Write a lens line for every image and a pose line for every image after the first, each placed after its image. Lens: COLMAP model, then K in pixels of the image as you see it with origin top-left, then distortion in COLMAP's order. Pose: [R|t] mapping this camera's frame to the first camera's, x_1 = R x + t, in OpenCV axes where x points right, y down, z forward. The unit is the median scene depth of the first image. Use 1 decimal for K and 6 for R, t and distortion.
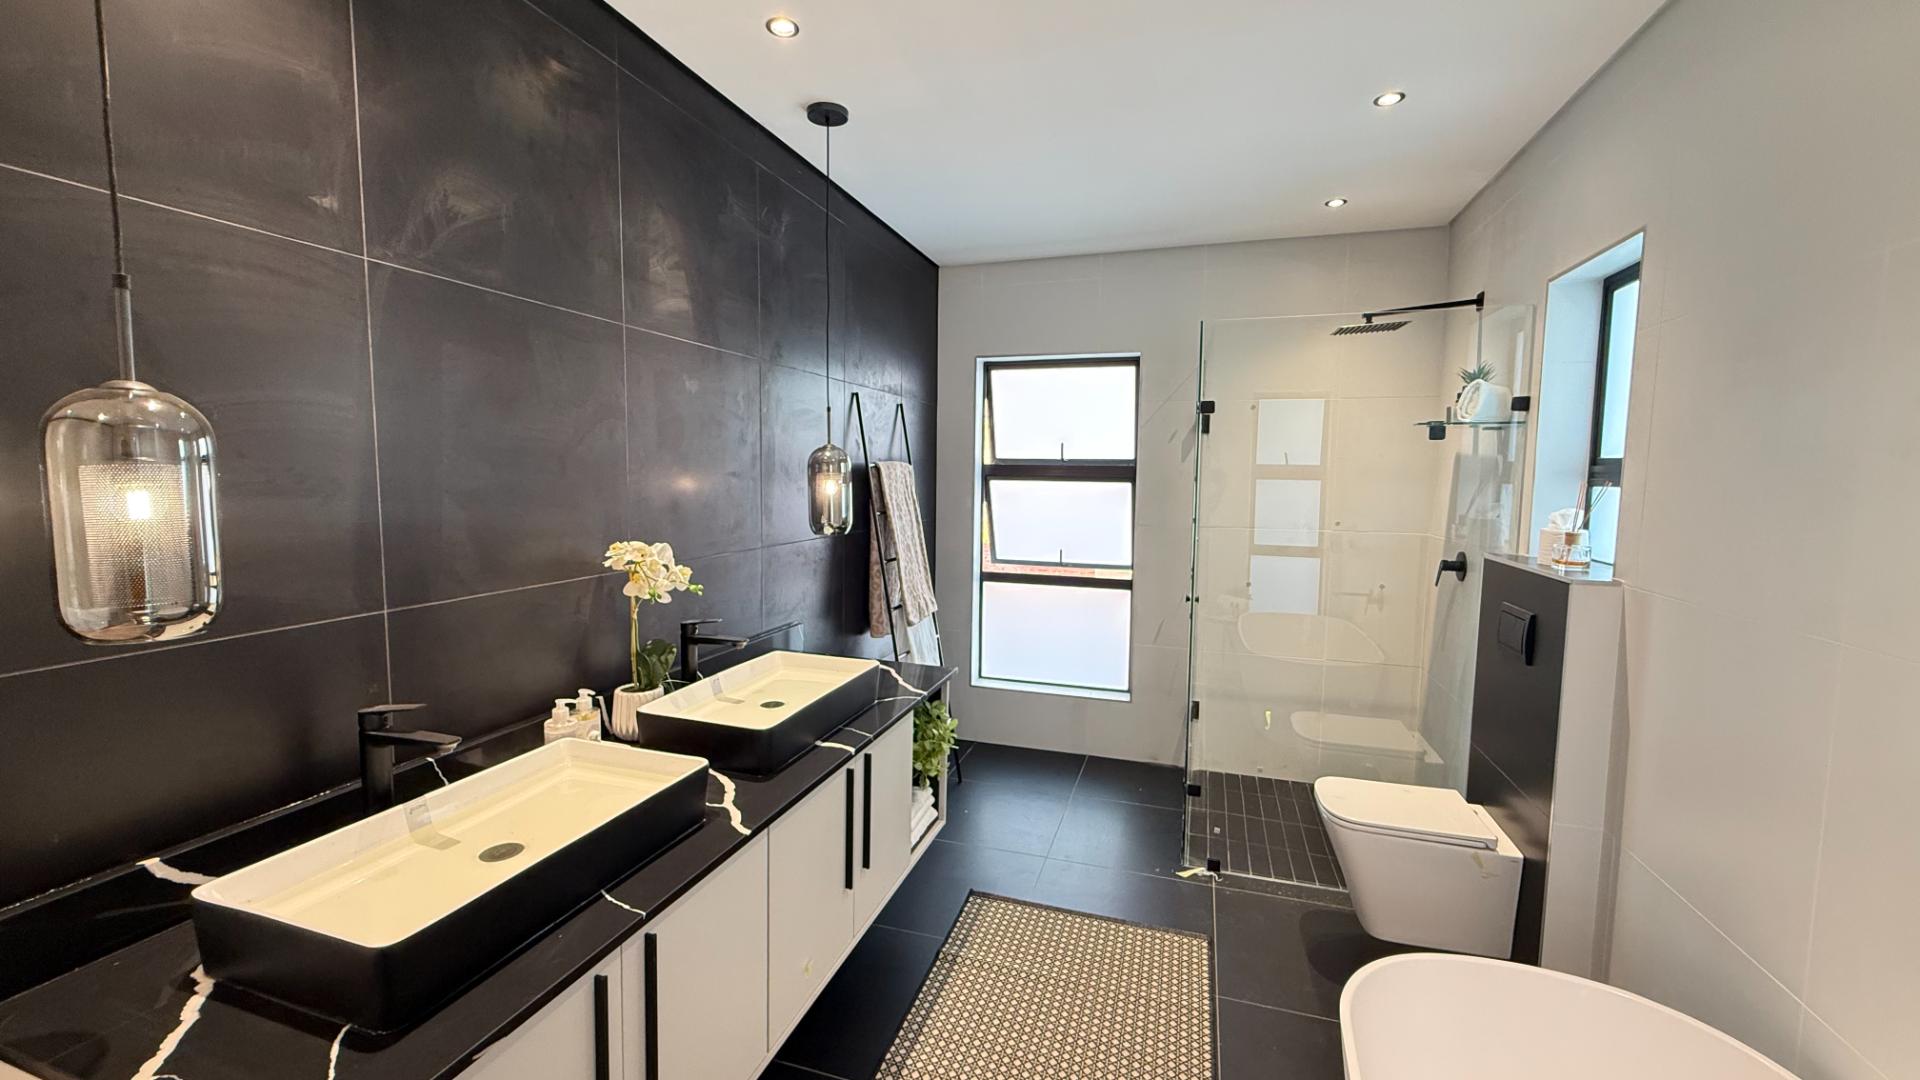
lens RADIAL K [[766.3, 0, 956.3], [0, 766.3, 541.1], [0, 0, 1]] dist [-0.003196, -0.000211]
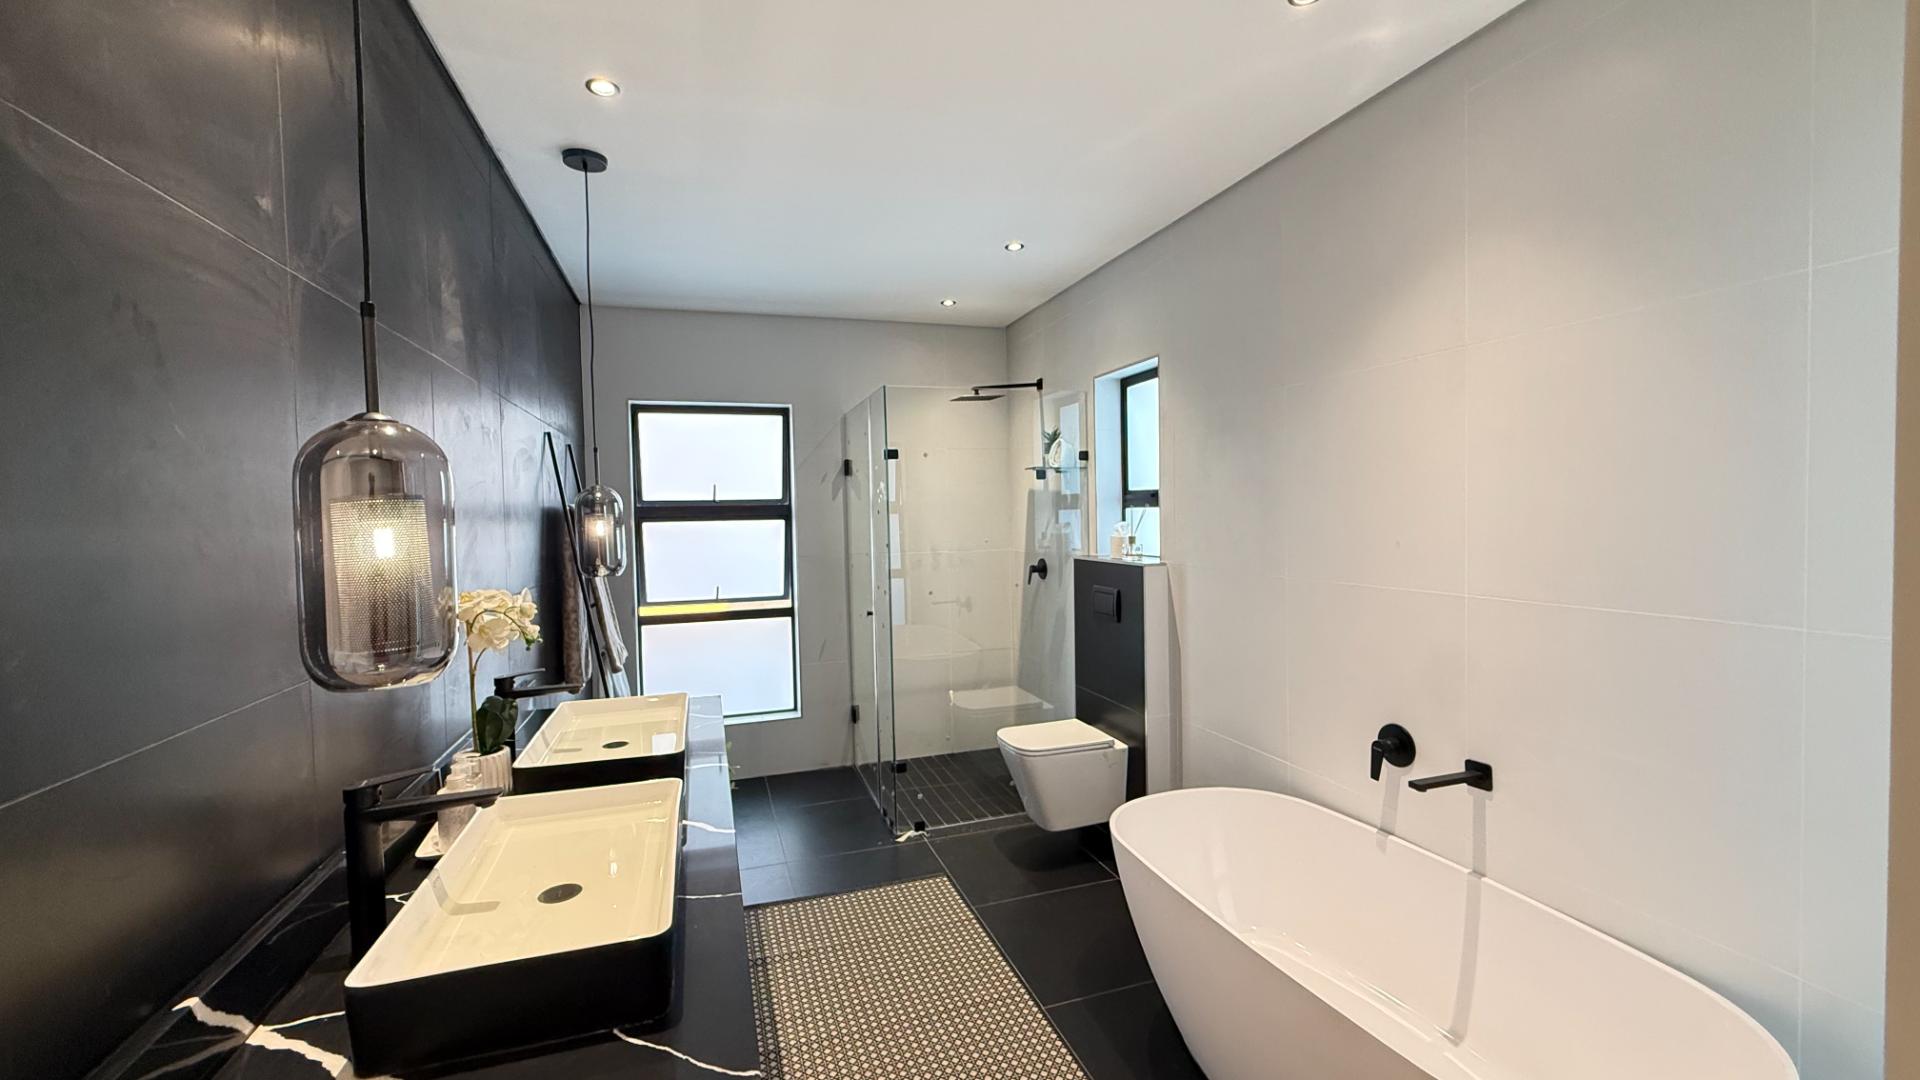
lens RADIAL K [[766.3, 0, 958.9], [0, 766.3, 537.6], [0, 0, 1]] dist [-0.003196, -0.000211]
pose [[0.803355, -0.047474, 0.593605, -0.333833], [0.083844, 0.995905, -0.033822, 0.012178], [-0.589569, 0.076941, 0.804045, -0.057959]]
